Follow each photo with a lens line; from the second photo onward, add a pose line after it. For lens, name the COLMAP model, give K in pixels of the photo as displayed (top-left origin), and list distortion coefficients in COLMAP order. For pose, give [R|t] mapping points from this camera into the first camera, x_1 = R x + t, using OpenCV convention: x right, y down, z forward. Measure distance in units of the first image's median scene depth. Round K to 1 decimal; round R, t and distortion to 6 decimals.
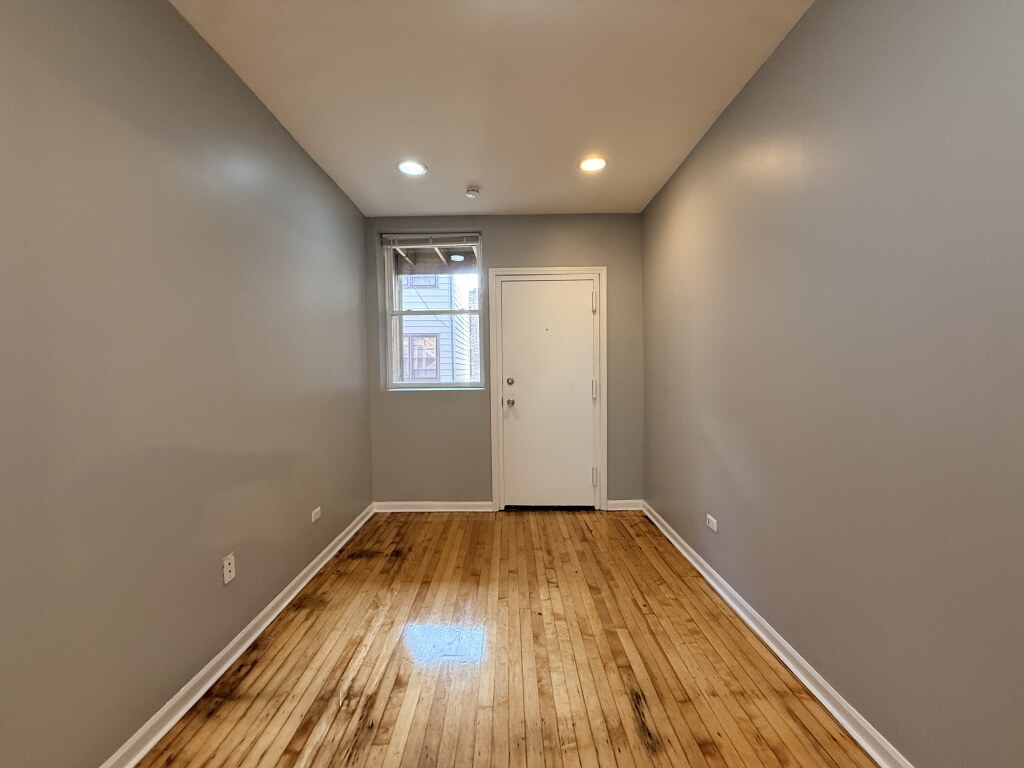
lens RADIAL K [[406.8, 0, 510.2], [0, 406.8, 381.4], [0, 0, 1]] dist [0.000356, -0.000167]
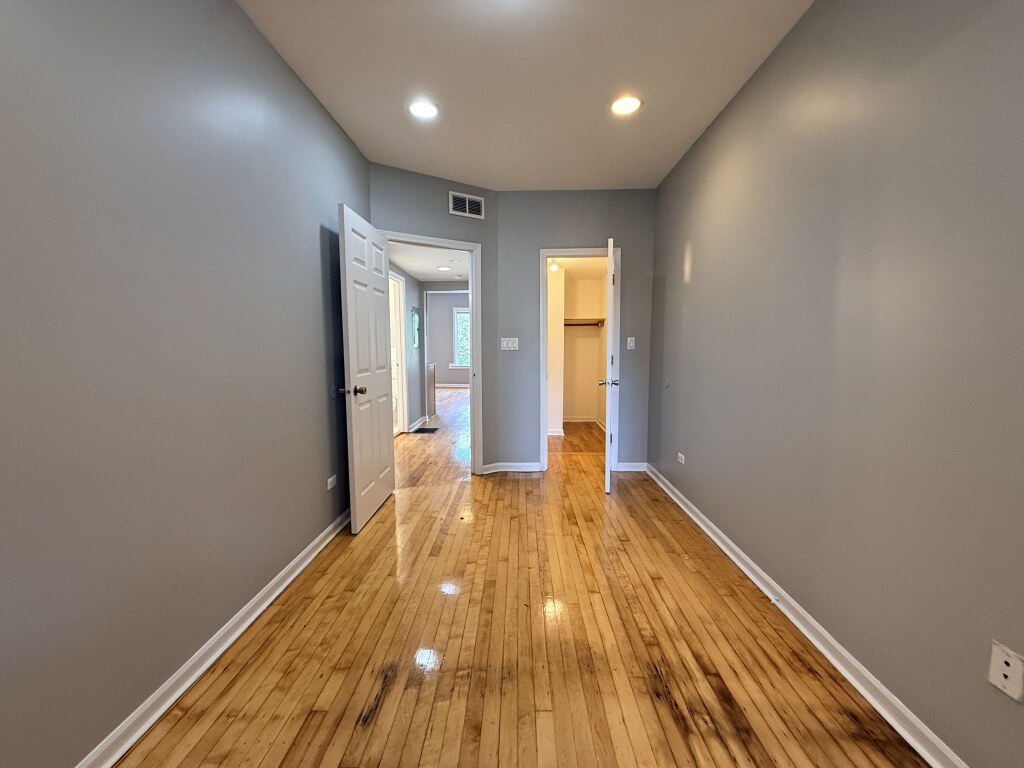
lens RADIAL K [[406.8, 0, 513.5], [0, 406.8, 380.8], [0, 0, 1]] dist [0.000356, -0.000167]
pose [[-0.999813, 0.009300, 0.016950, -0.016420], [0.011185, 0.993332, 0.114745, -0.021094], [-0.015770, 0.114914, -0.993250, 1.848164]]
